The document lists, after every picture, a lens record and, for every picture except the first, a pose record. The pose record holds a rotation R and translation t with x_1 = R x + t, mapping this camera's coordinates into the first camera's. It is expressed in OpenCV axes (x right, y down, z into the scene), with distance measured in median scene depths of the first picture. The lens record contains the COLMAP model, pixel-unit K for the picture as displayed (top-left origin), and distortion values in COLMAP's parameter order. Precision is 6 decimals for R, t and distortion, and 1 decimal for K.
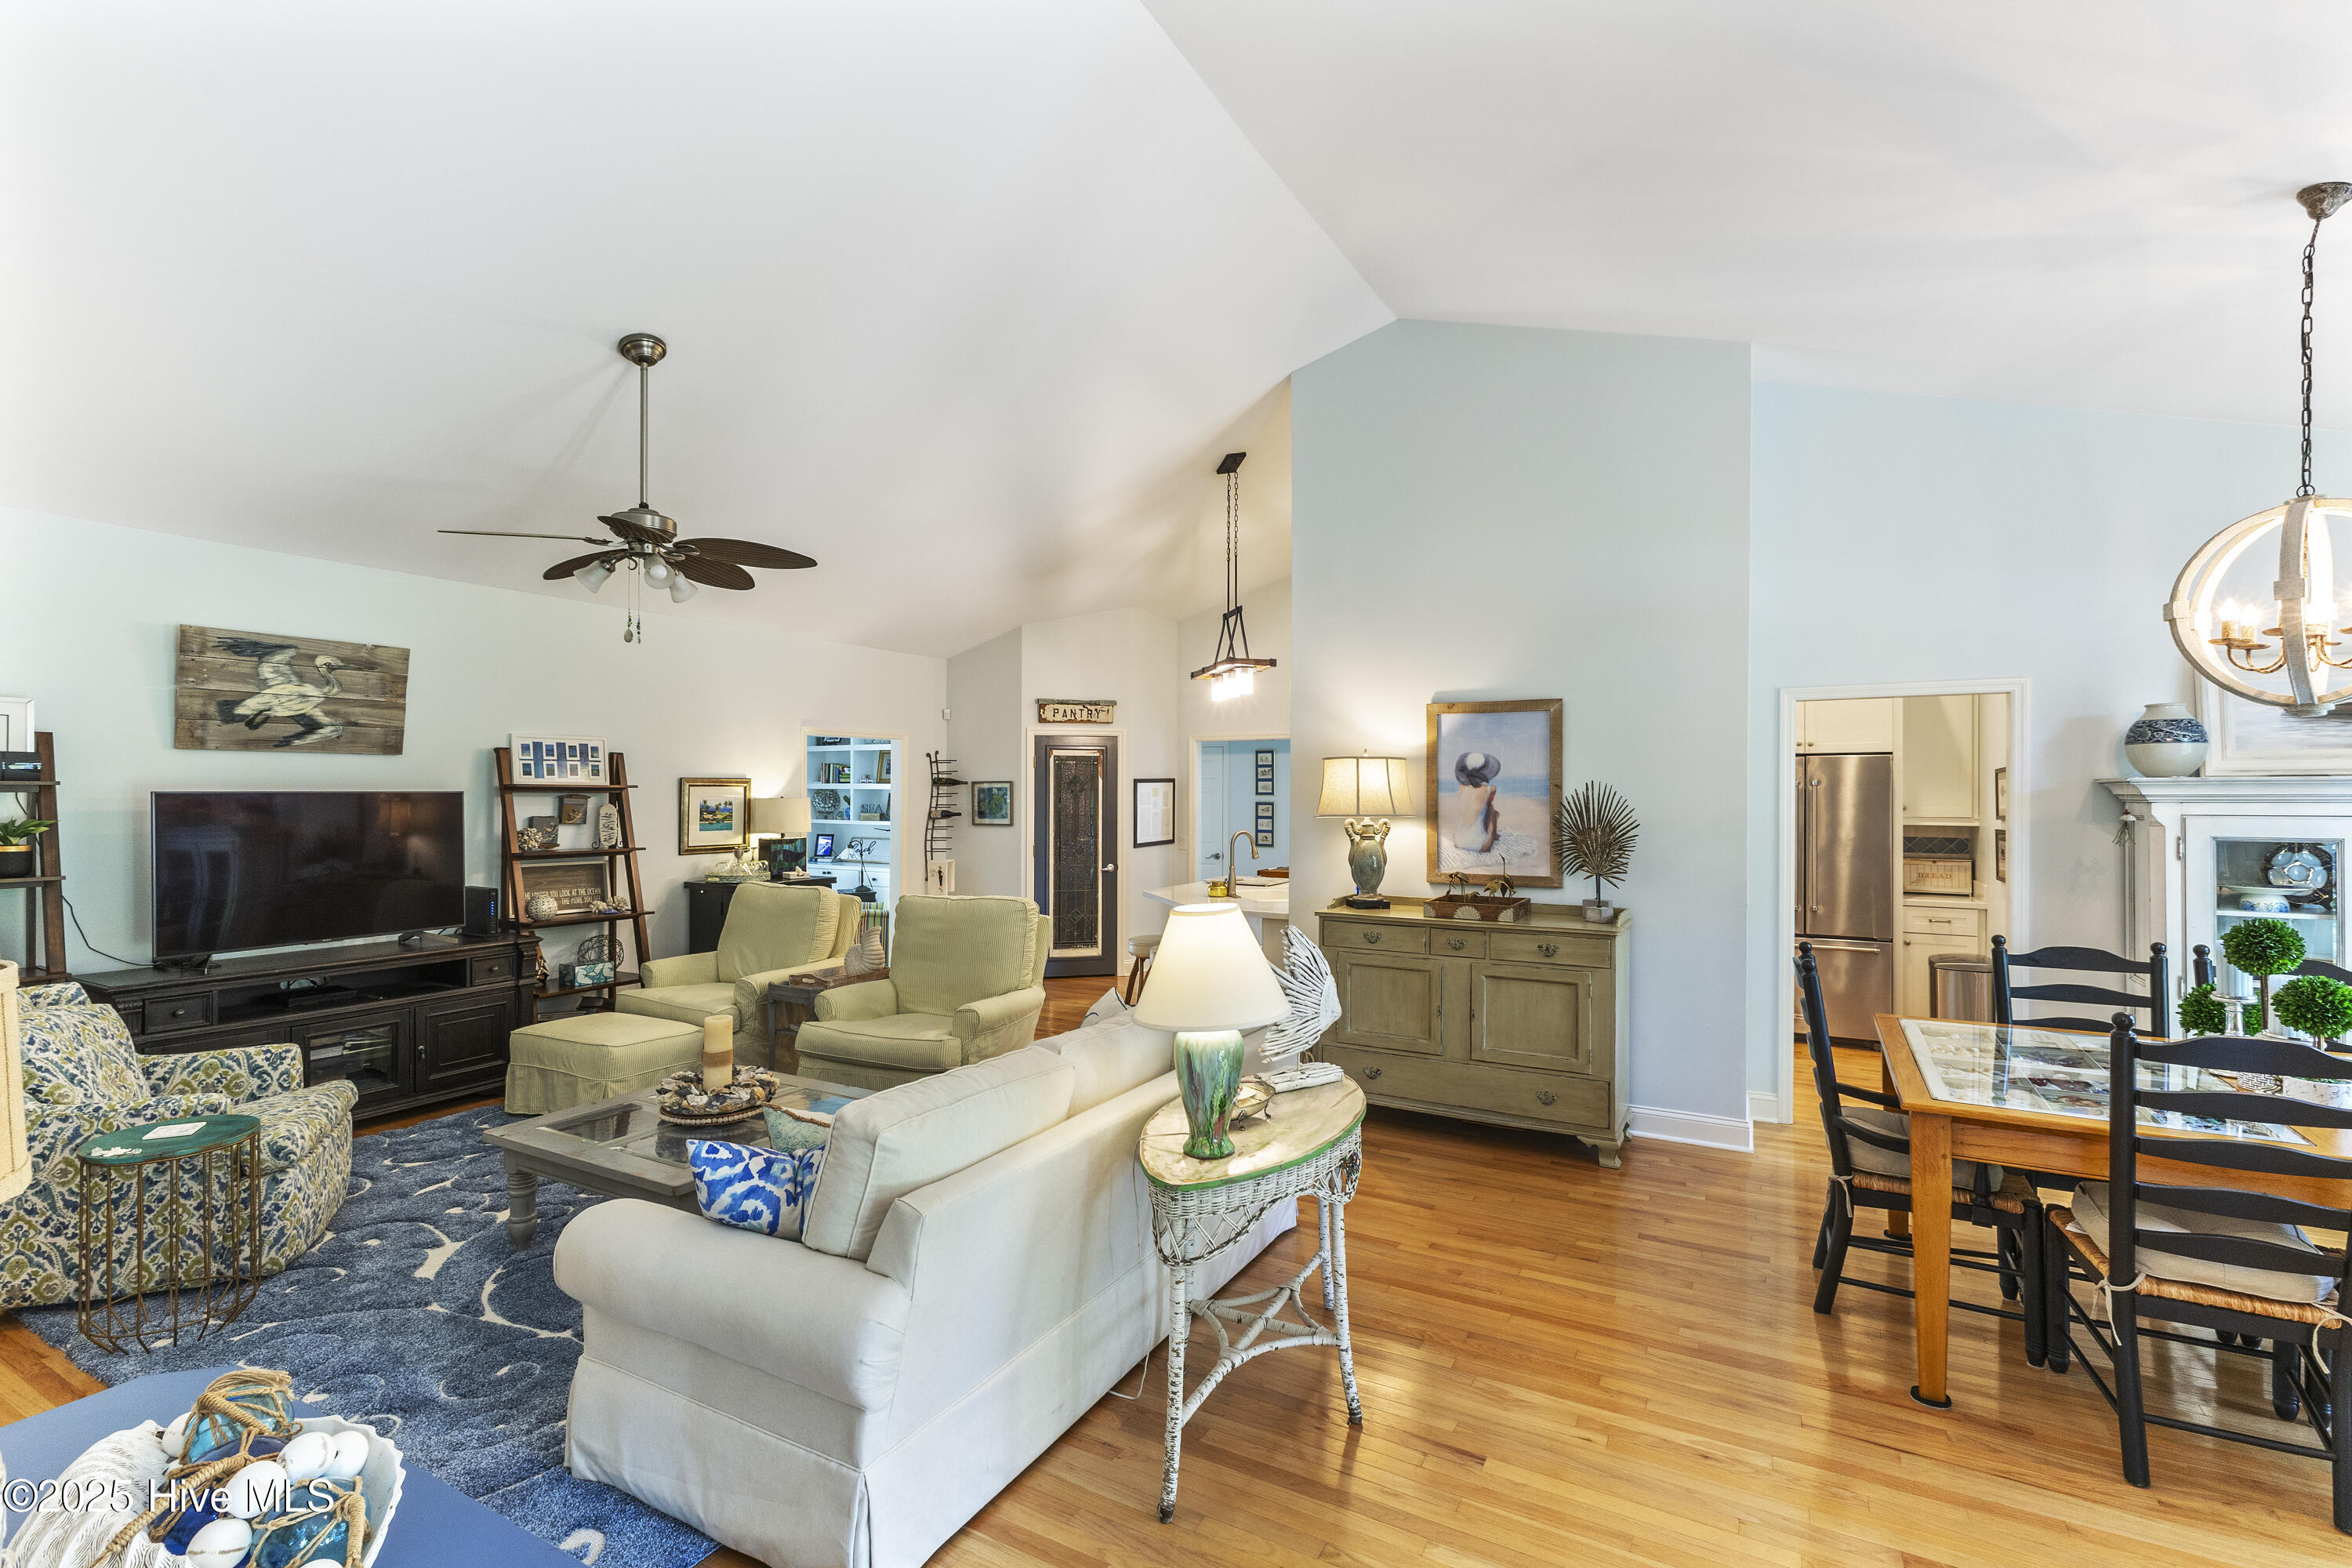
lens RADIAL K [[1055.2, 0, 1149.3], [0, 1055.2, 779.0], [0, 0, 1]] dist [0.017009, -0.004529]
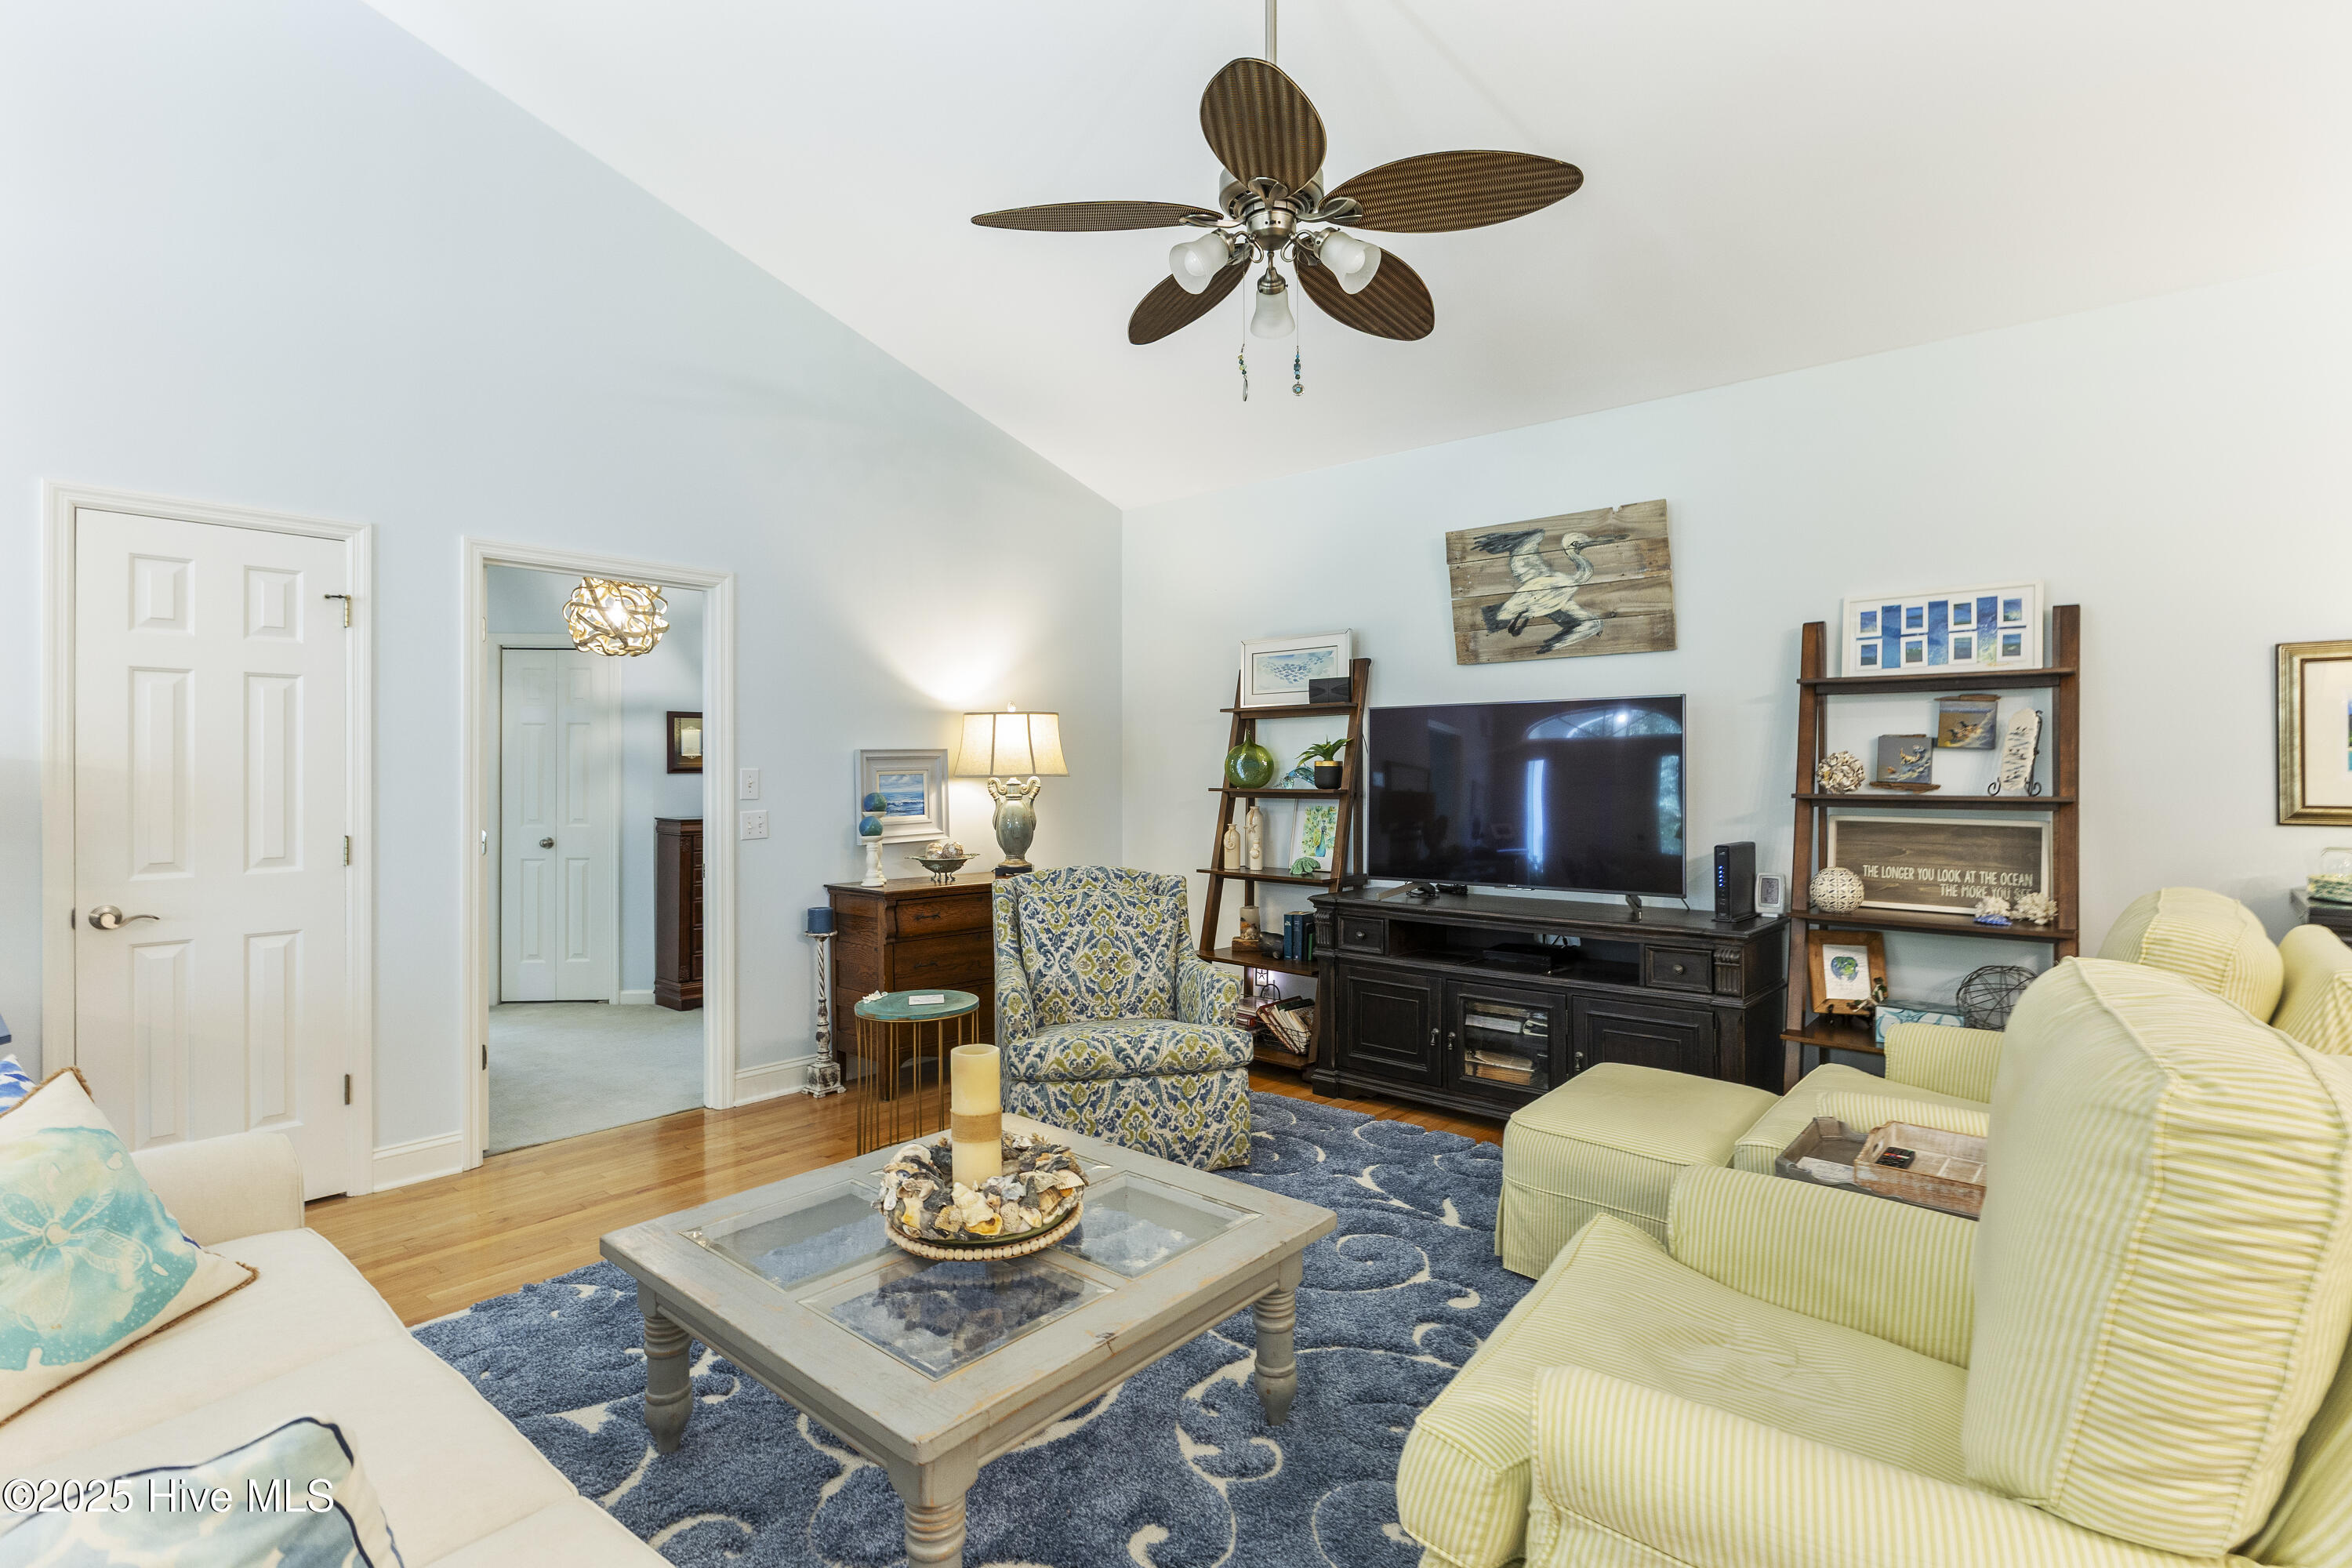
lens RADIAL K [[1129.7, 0, 1186.5], [0, 1129.7, 771.1], [0, 0, 1]] dist [0.004561, 0.001235]
pose [[-0.170718, 0.002937, -0.985316, 0.108151], [0.016604, 0.999862, 0.000104, 0.057043], [0.985180, -0.016342, -0.170743, 0.857023]]
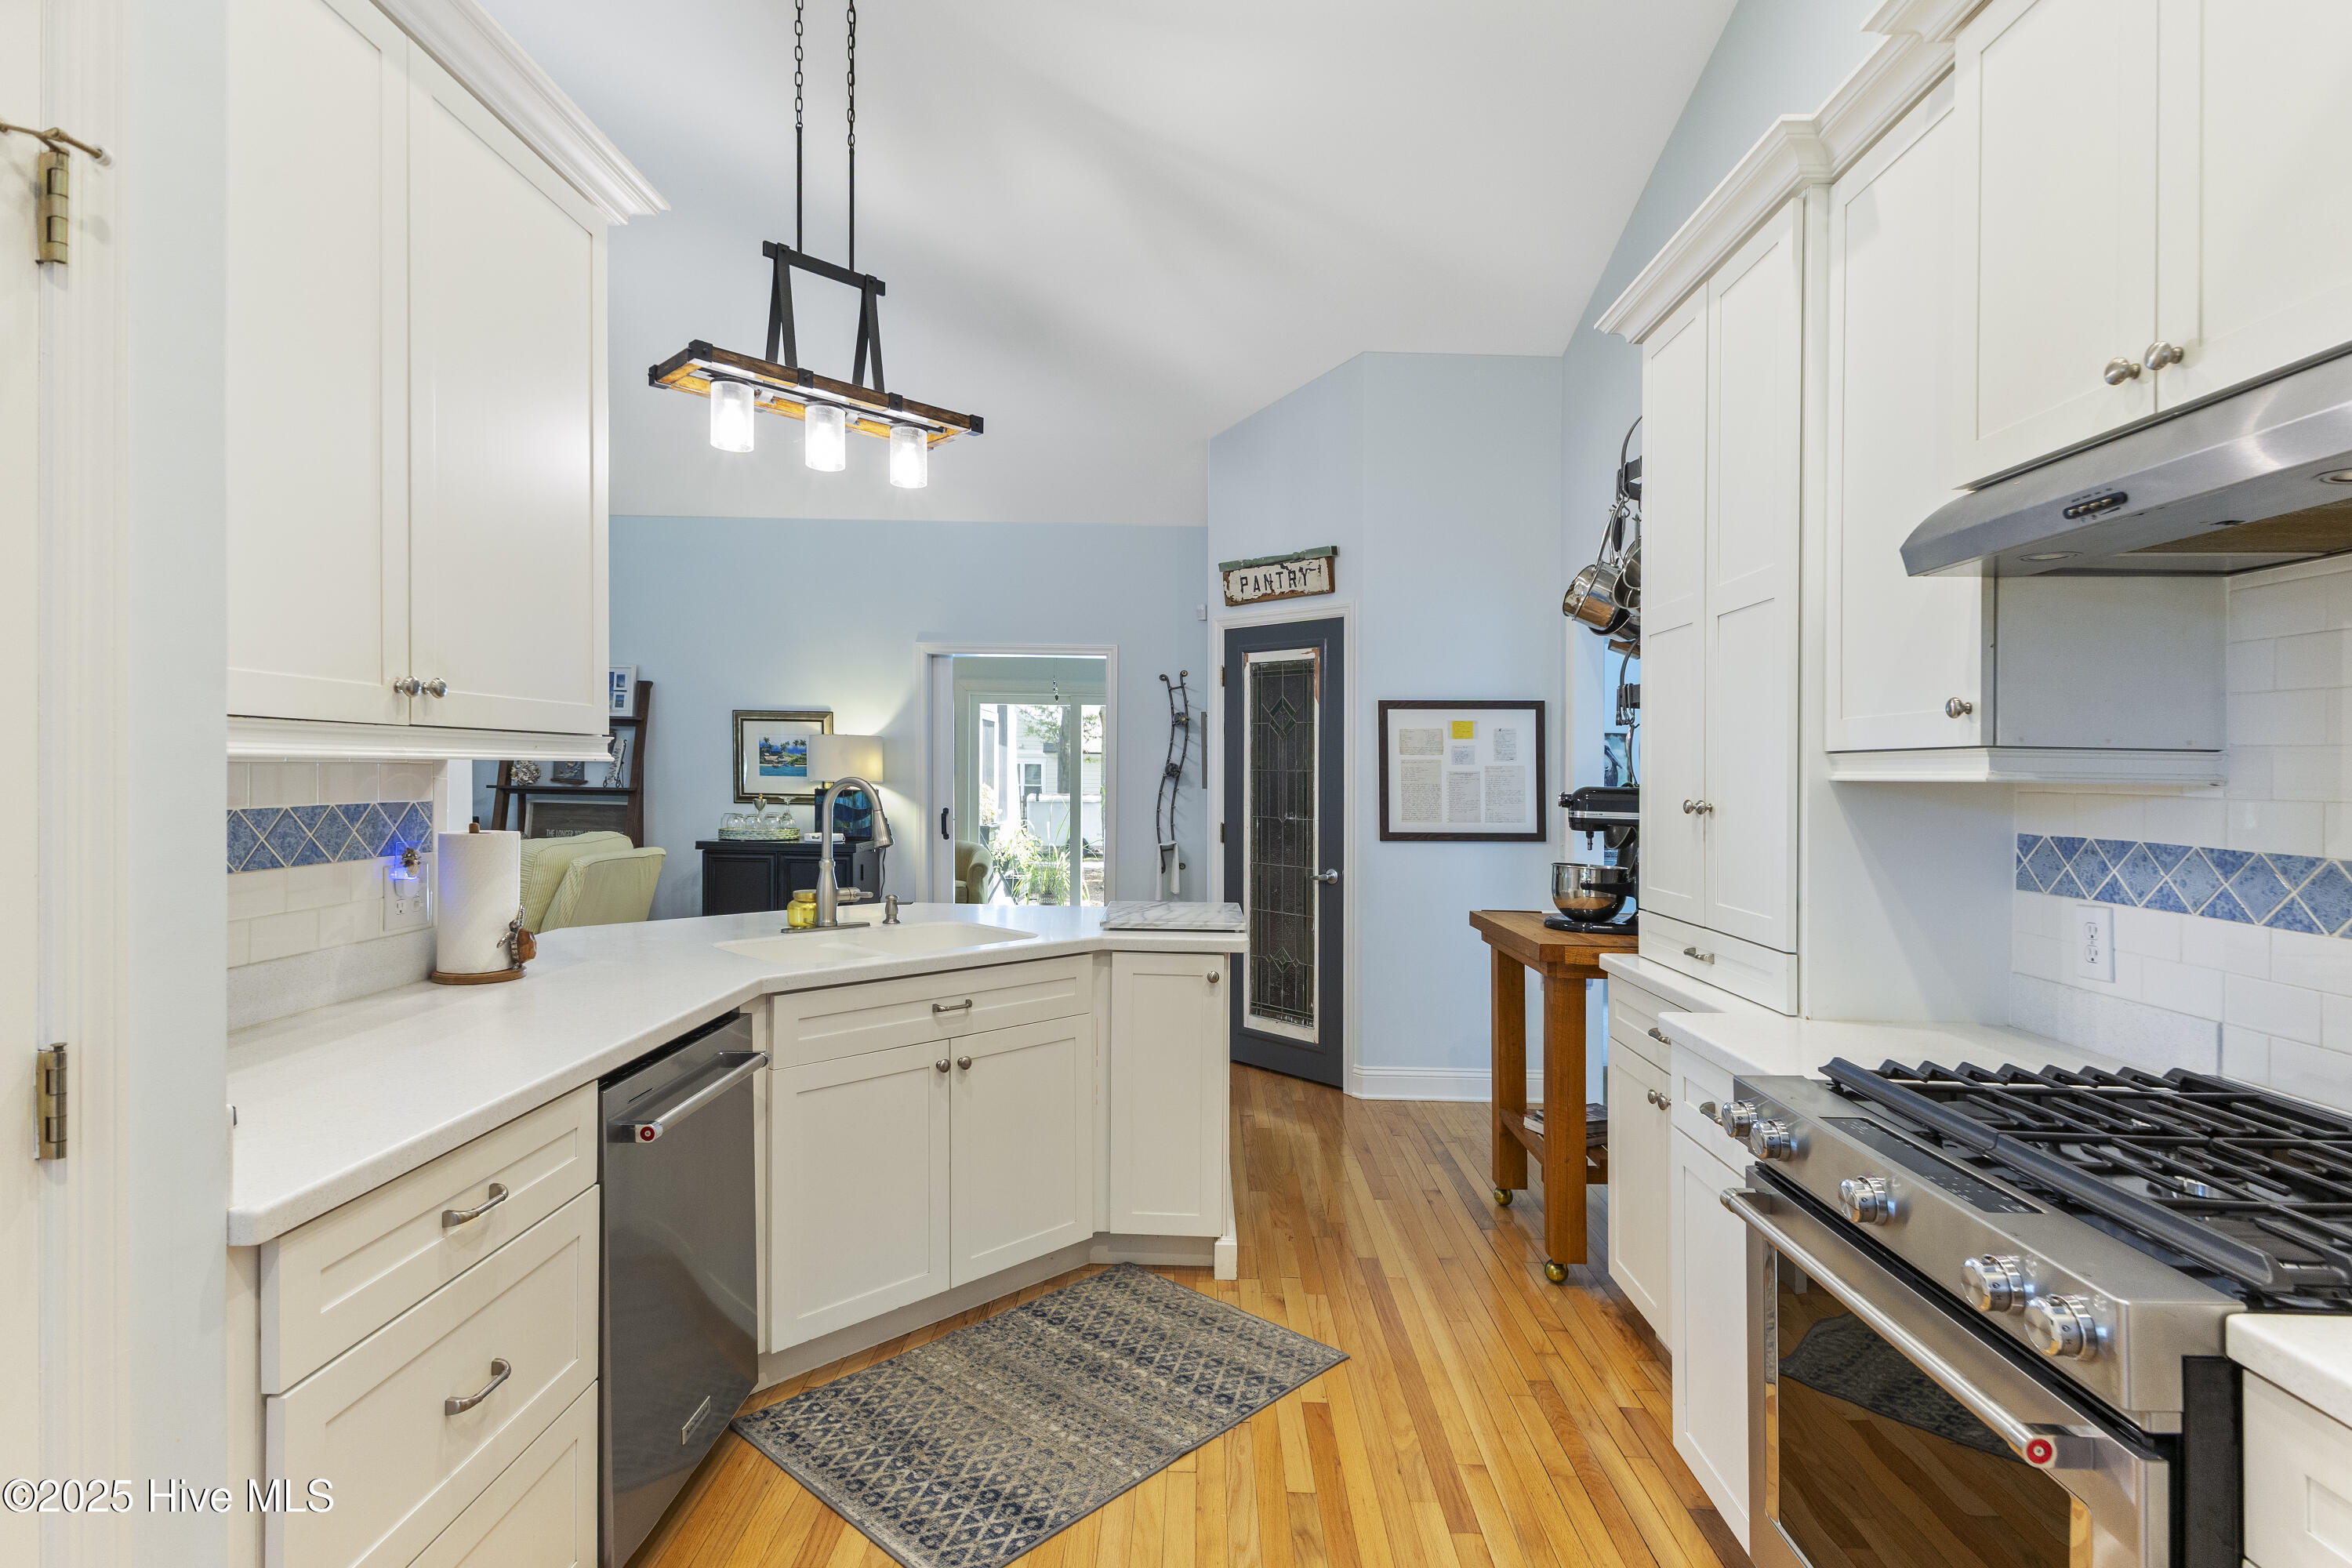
lens RADIAL K [[1213.1, 0, 1141.9], [0, 1213.1, 771.7], [0, 0, 1]] dist [0.024705, -0.003045]
pose [[0.487523, 0.007920, -0.873074, 0.736909], [-0.007672, 0.999959, 0.004787, 0.053842], [0.873077, 0.004364, 0.487564, 1.084116]]
